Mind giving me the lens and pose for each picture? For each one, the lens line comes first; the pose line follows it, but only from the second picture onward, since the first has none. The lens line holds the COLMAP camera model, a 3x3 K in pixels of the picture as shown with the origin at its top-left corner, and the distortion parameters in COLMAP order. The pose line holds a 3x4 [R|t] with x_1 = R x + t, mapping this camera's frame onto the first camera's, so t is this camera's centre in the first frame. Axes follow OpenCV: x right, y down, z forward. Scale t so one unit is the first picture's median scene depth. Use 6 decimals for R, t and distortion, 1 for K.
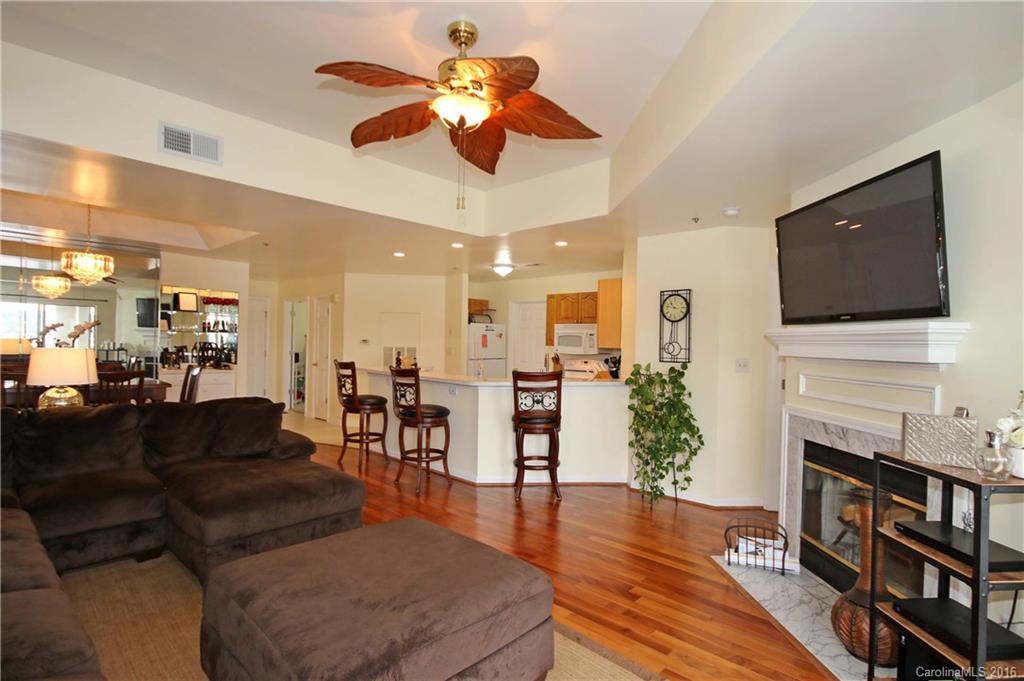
lens RADIAL K [[496.7, 0, 508.9], [0, 496.7, 344.7], [0, 0, 1]] dist [-0.001355, -0.000158]
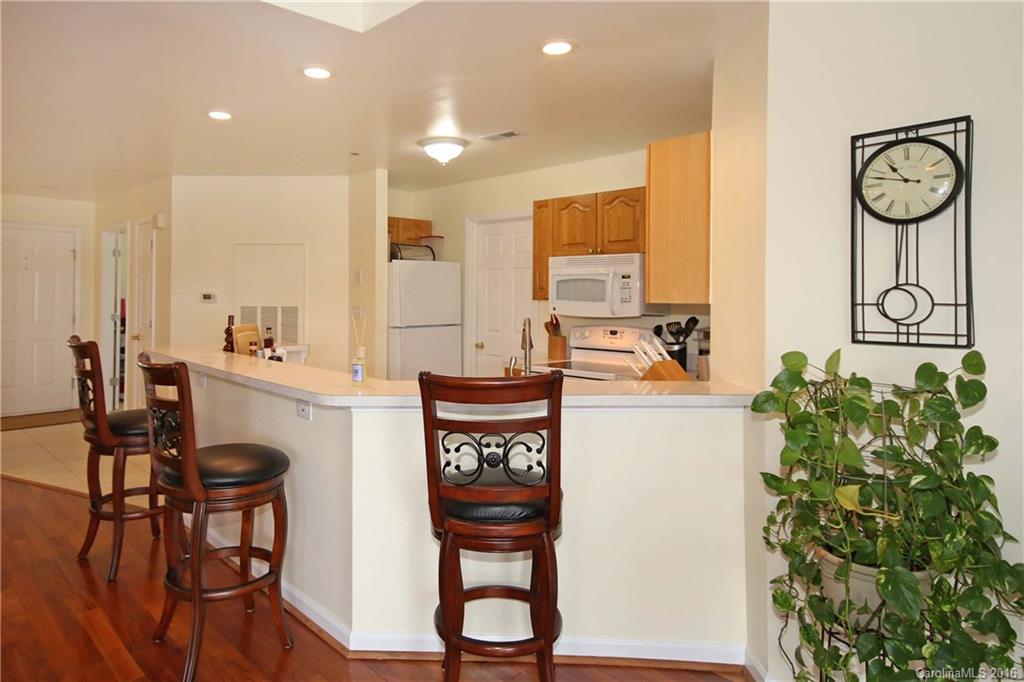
lens RADIAL K [[640.9, 0, 450.6], [0, 640.9, 287.1], [0, 0, 1]] dist [0.049551, 0.000255]
pose [[0.997138, -0.014749, -0.074146, 0.054490], [0.013234, 0.999694, -0.020889, 0.001419], [0.074431, 0.019848, 0.997029, 0.466397]]
